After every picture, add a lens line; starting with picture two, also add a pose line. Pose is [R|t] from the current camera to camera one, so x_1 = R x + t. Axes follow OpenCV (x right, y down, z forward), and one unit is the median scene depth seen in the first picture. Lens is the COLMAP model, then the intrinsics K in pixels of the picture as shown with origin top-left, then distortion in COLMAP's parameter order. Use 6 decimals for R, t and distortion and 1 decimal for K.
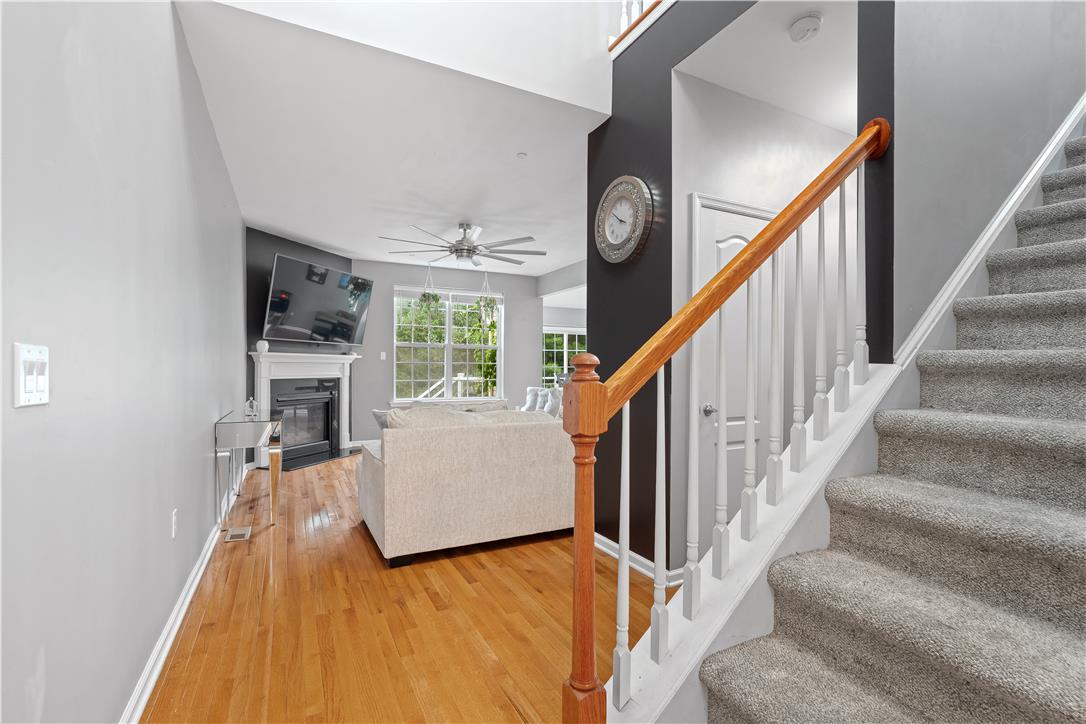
lens RADIAL K [[491.3, 0, 541.0], [0, 491.3, 367.1], [0, 0, 1]] dist [-0.001444, 0.000664]
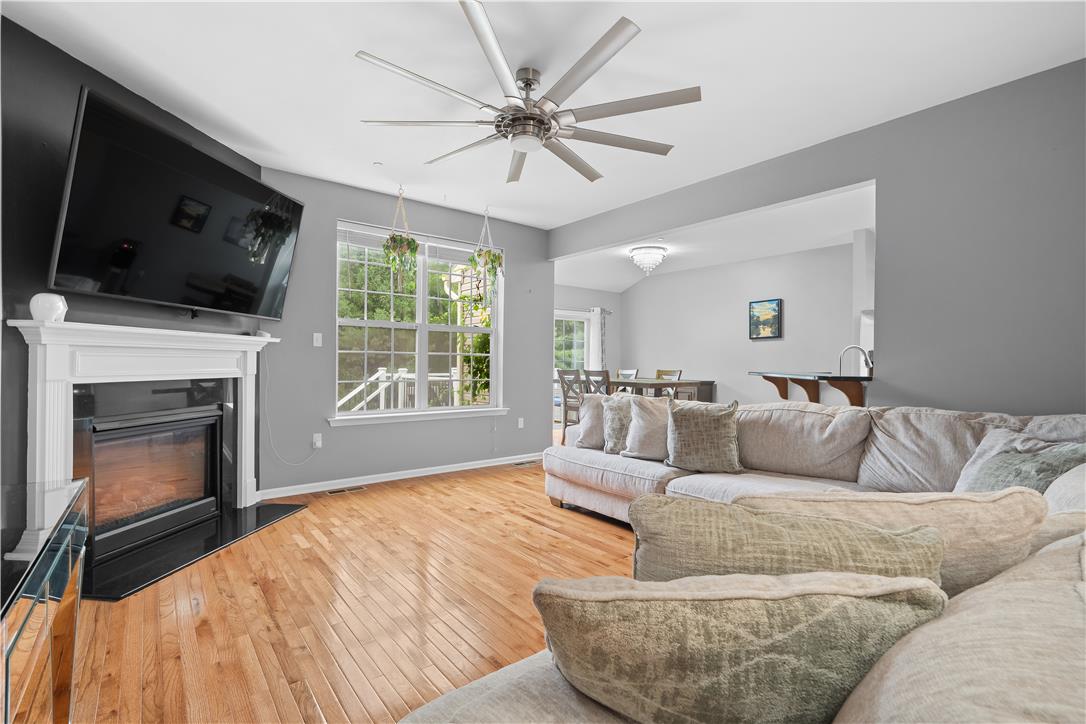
lens RADIAL K [[491.3, 0, 545.8], [0, 491.3, 364.3], [0, 0, 1]] dist [-0.001444, 0.000664]
pose [[0.979249, 0.005326, 0.202588, -0.177976], [-0.006218, 0.999974, 0.003766, 0.002144], [-0.202563, -0.004947, 0.979257, 0.381748]]
